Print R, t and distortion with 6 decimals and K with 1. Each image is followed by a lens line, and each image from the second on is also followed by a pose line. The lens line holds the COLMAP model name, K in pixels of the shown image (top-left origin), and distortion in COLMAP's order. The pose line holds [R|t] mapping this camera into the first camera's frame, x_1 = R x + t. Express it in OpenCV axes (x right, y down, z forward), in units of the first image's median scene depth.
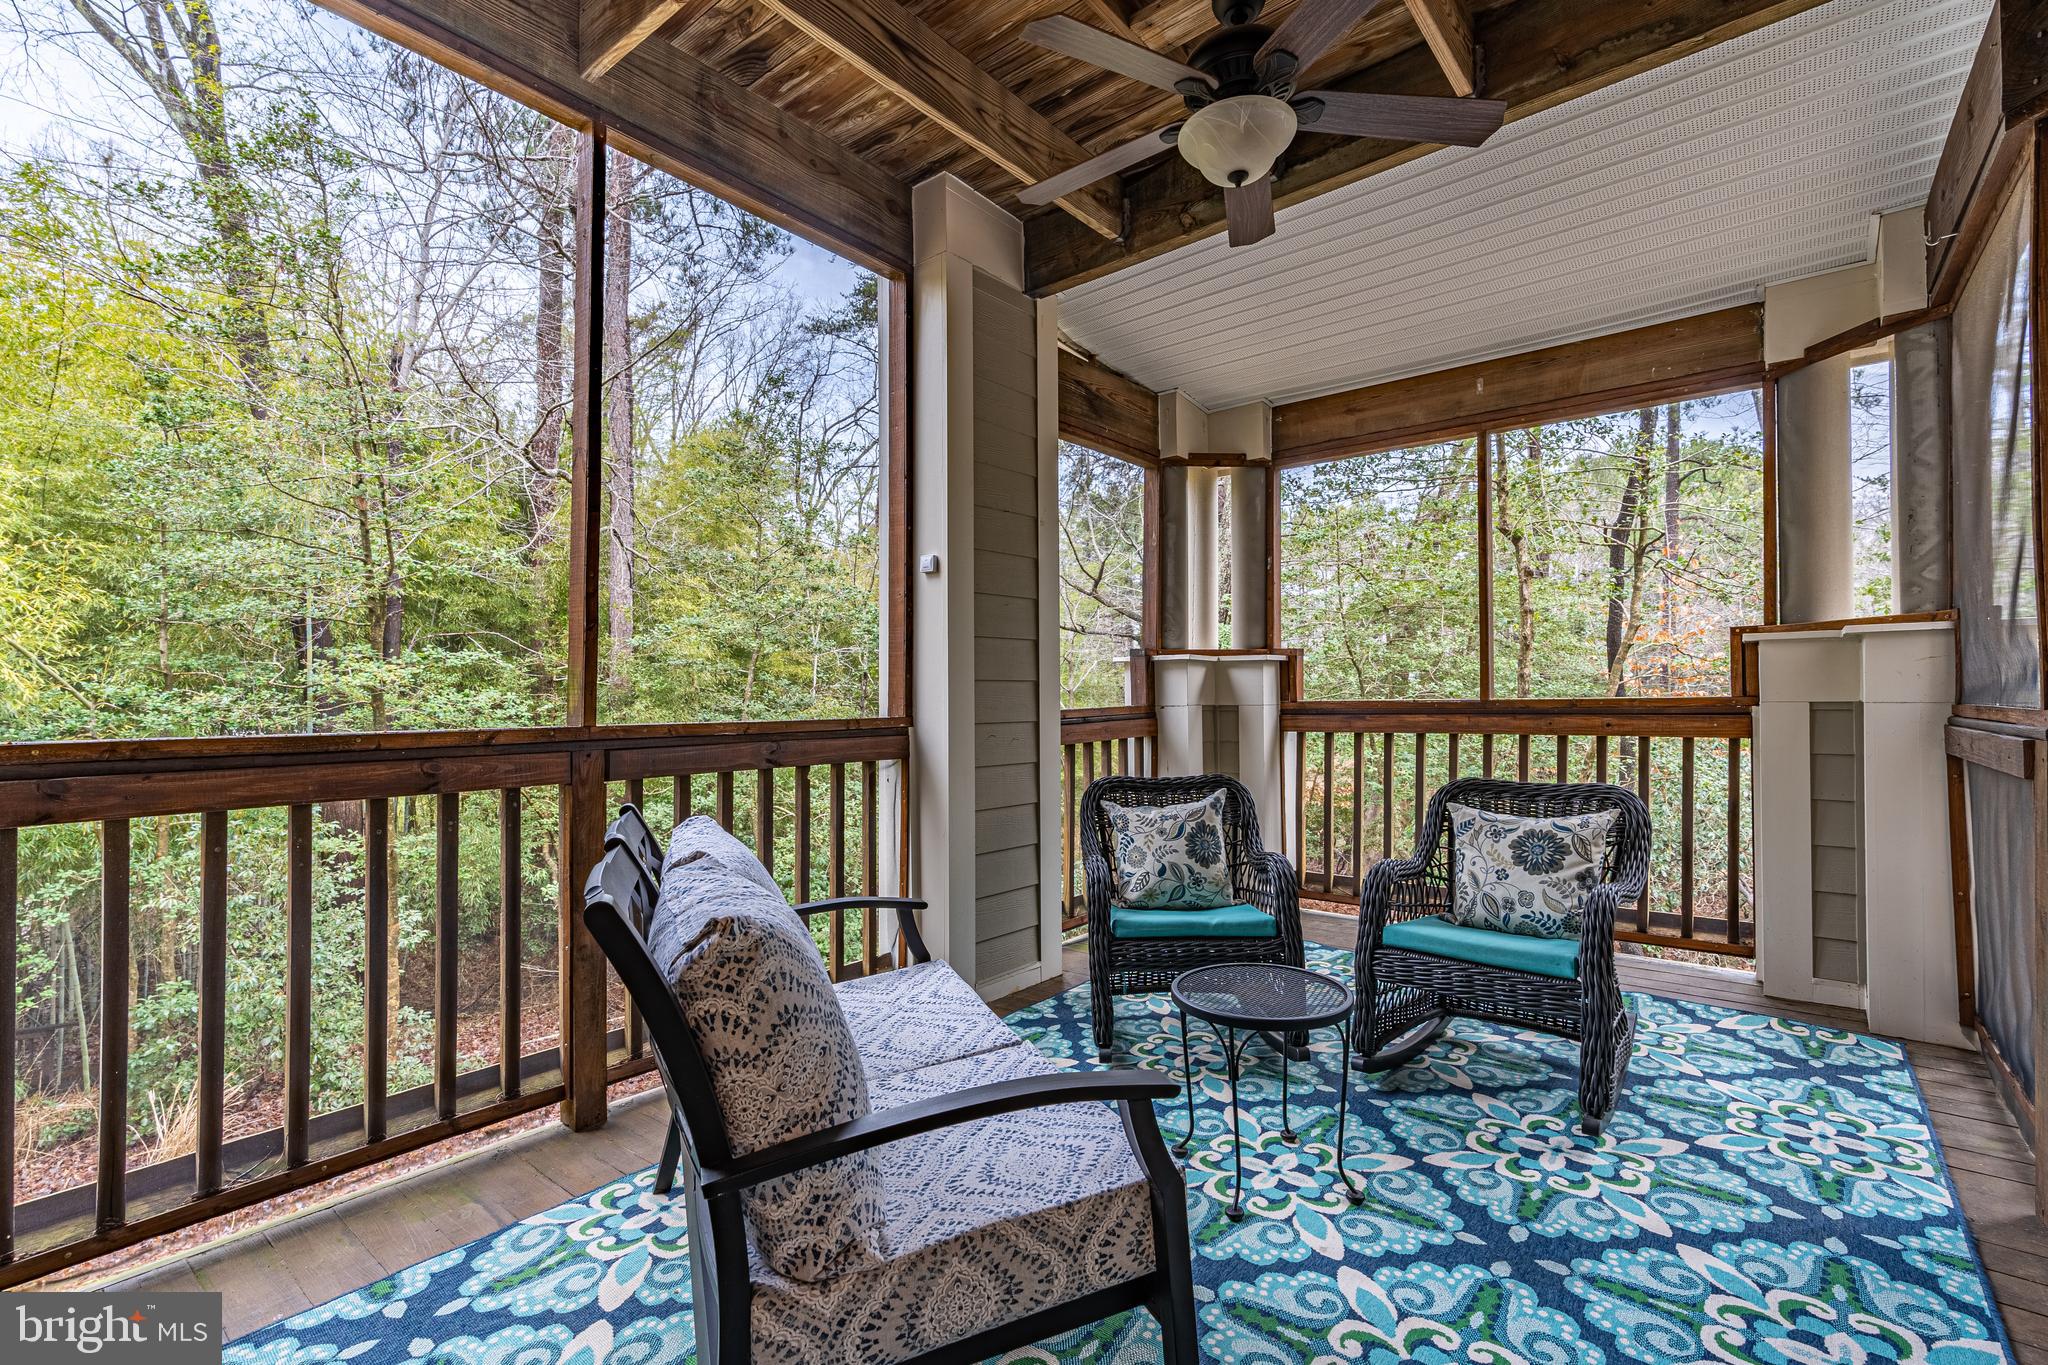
lens RADIAL K [[926.2, 0, 1031.8], [0, 926.2, 707.8], [0, 0, 1]] dist [0.001080, 0.000904]
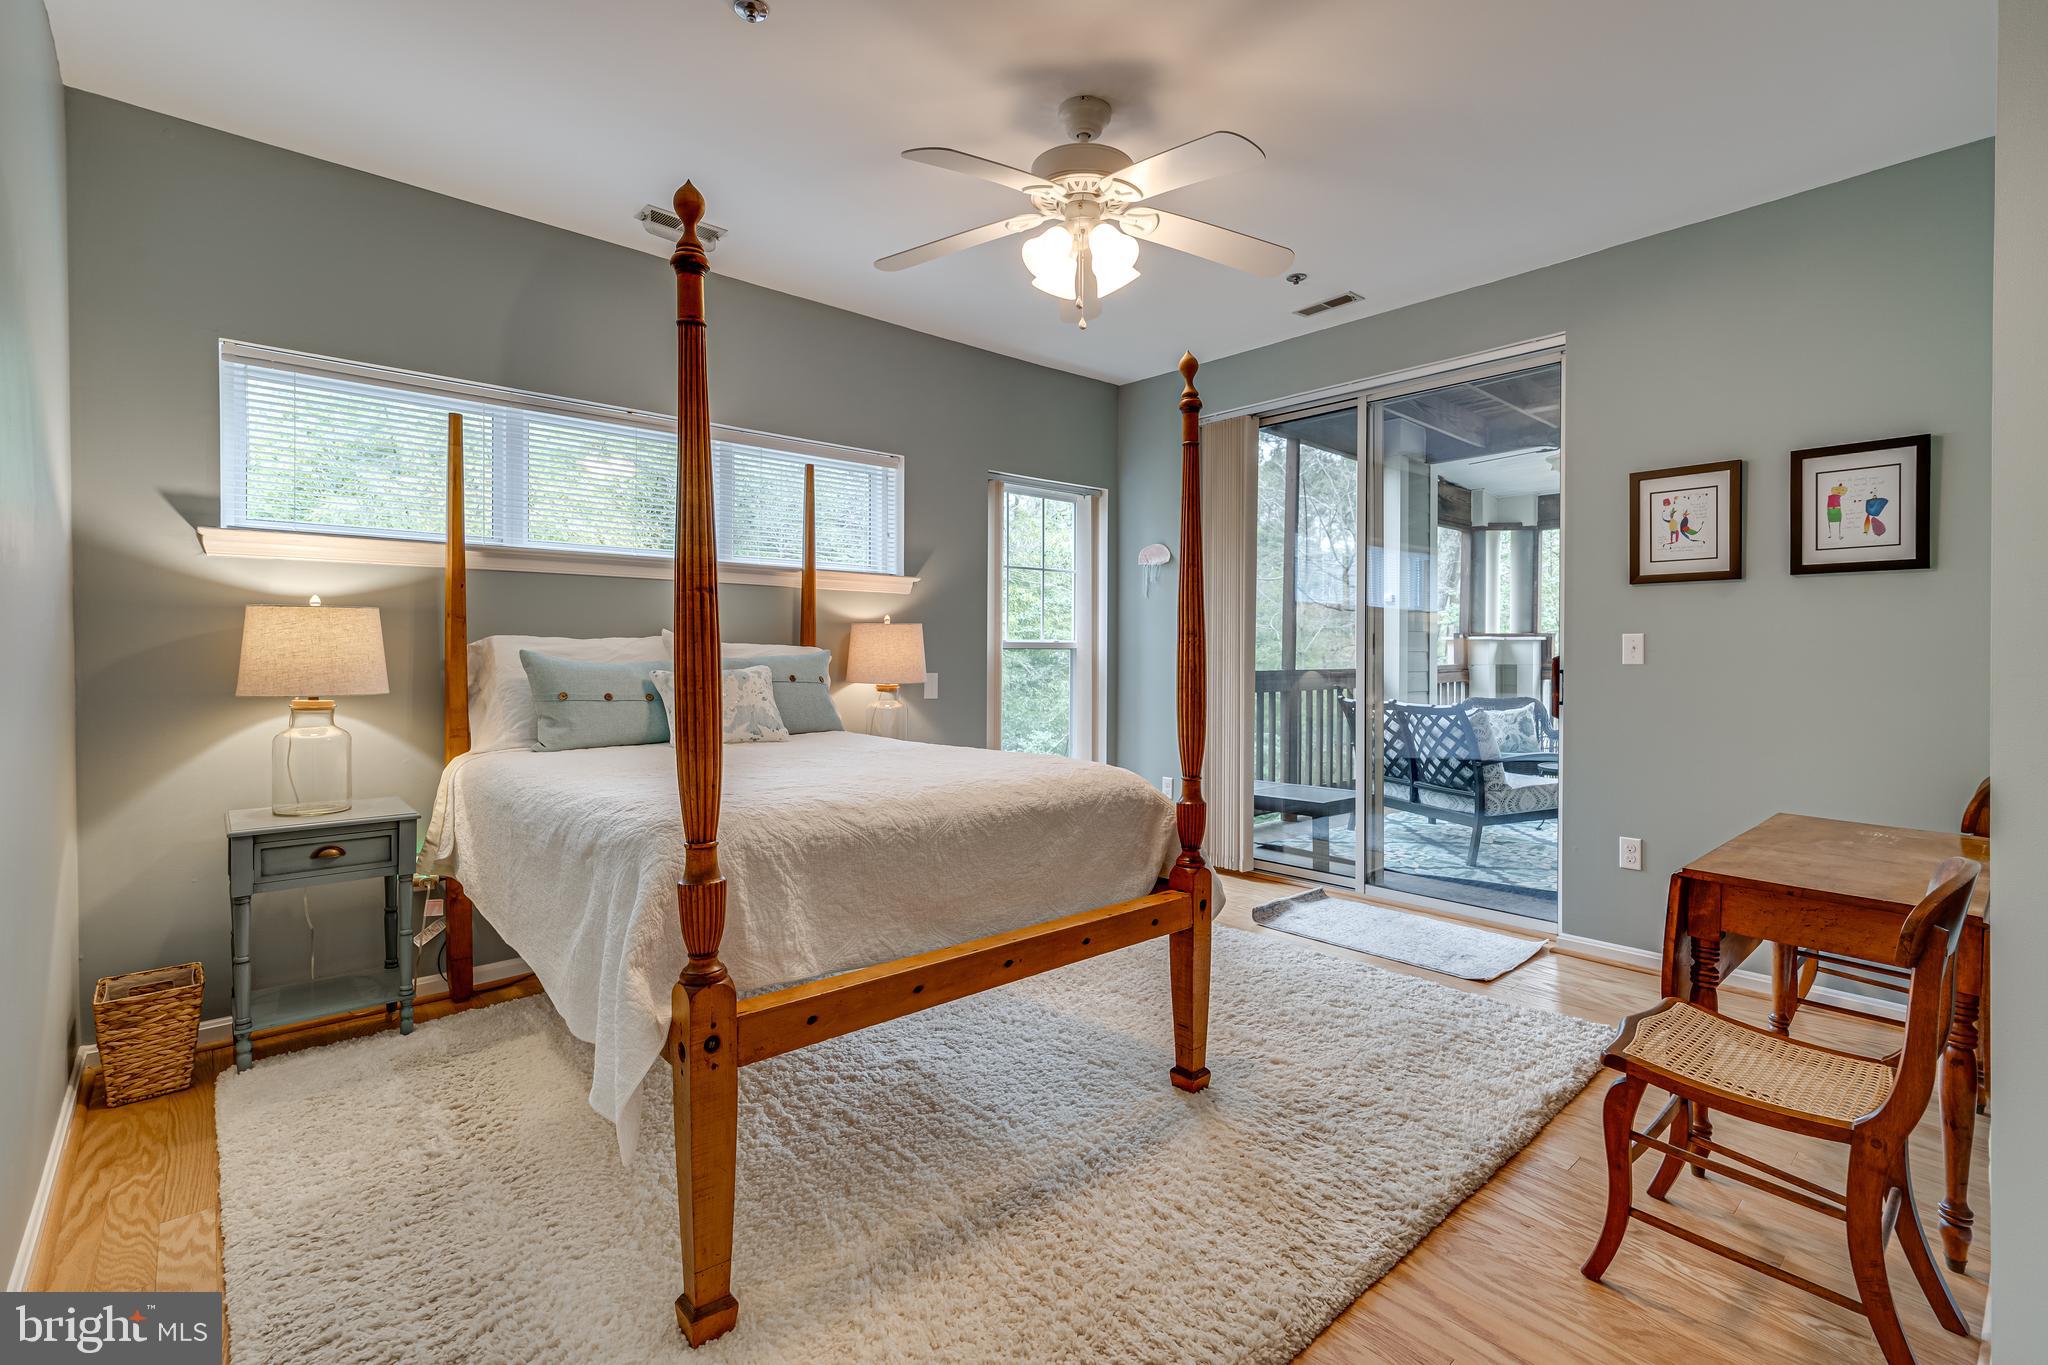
lens RADIAL K [[927.8, 0, 1036.2], [0, 927.8, 654.9], [0, 0, 1]] dist [-0.000807, 0.000252]
pose [[0.988721, 0.009647, -0.149456, -0.681900], [-0.011199, 0.999892, -0.009548, 0.009803], [0.149347, 0.011114, 0.988722, -1.455488]]
